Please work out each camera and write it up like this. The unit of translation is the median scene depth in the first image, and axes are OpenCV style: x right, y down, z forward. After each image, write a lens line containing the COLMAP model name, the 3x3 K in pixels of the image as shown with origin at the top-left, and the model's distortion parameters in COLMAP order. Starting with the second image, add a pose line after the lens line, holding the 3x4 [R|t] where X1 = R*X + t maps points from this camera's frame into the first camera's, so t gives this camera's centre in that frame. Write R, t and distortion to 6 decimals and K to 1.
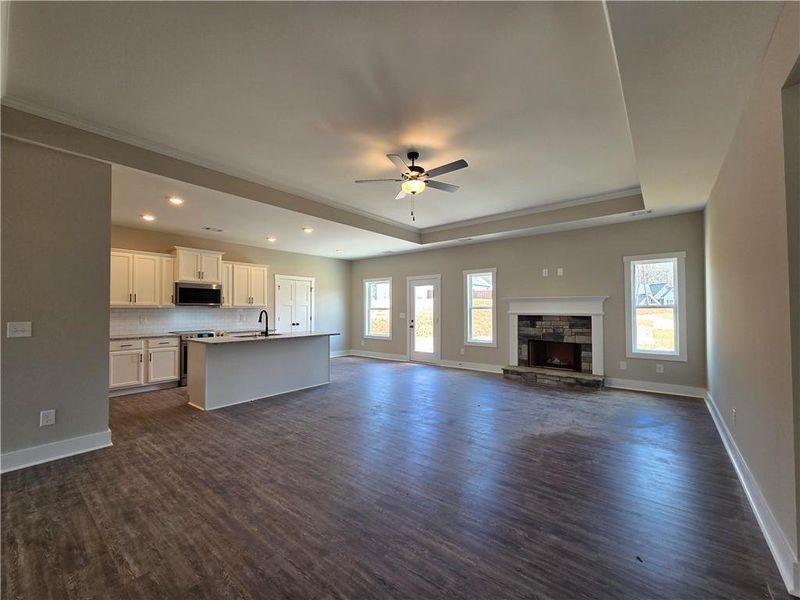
lens RADIAL K [[327.4, 0, 395.9], [0, 327.4, 301.3], [0, 0, 1]] dist [0.002827, -0.000281]
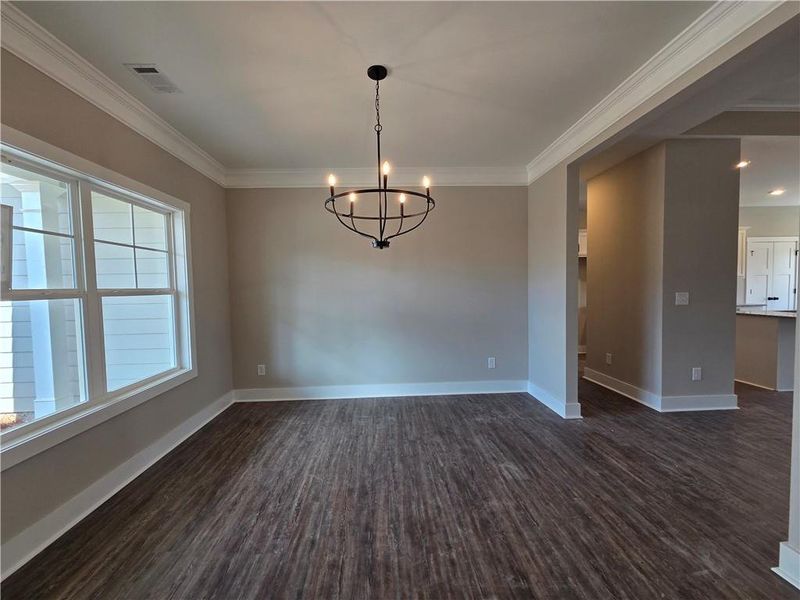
lens RADIAL K [[327.4, 0, 396.3], [0, 327.4, 303.8], [0, 0, 1]] dist [0.002827, -0.000281]
pose [[0.666557, 0.024680, -0.745046, -0.404852], [0.037759, 0.997051, 0.066809, -0.005714], [0.744497, -0.072664, 0.663659, -0.247518]]
